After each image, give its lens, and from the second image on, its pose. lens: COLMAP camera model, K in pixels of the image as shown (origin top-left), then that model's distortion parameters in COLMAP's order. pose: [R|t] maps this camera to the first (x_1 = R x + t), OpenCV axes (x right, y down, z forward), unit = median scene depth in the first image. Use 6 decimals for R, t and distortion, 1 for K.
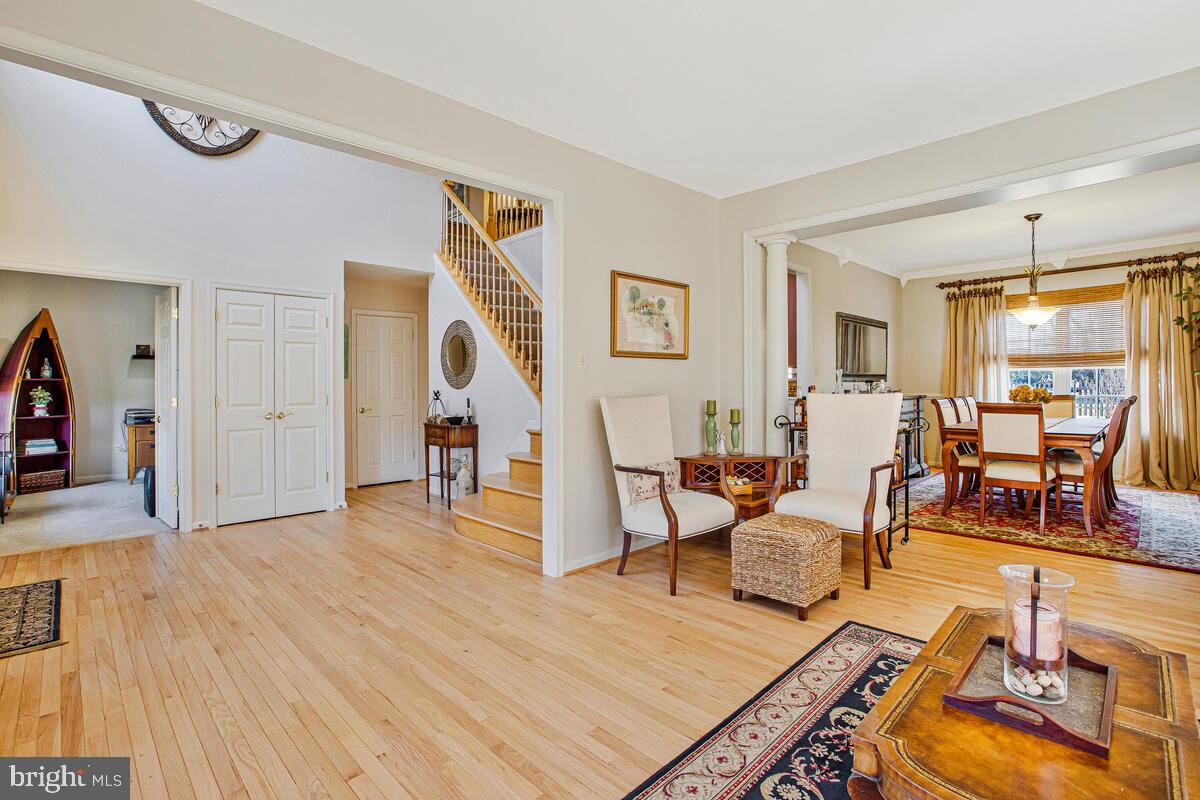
lens RADIAL K [[558.9, 0, 570.6], [0, 558.9, 383.6], [0, 0, 1]] dist [-0.004296, -0.001657]
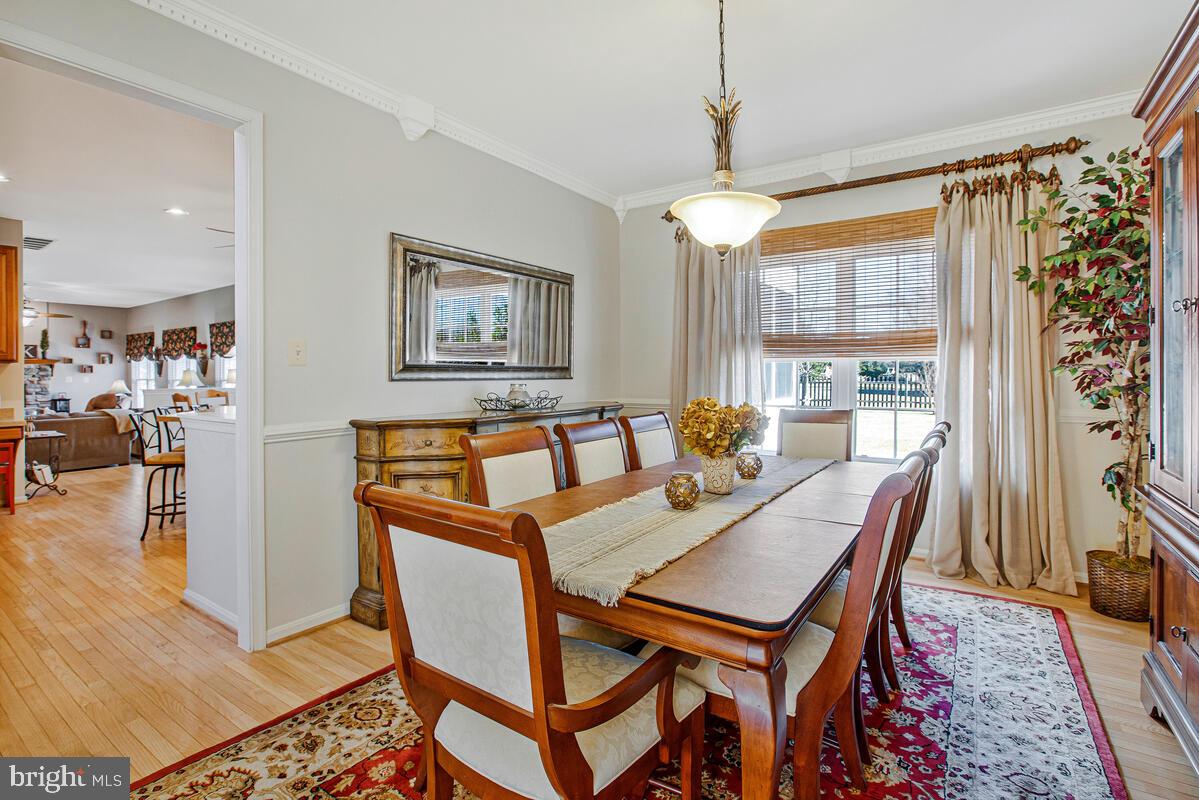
lens RADIAL K [[576.6, 0, 571.9], [0, 576.6, 374.6], [0, 0, 1]] dist [-0.005892, -0.000549]
pose [[0.983031, -0.000093, 0.183442, 0.562043], [-0.002153, 0.999925, 0.012045, -0.021219], [-0.183429, -0.012236, 0.982957, 0.527881]]
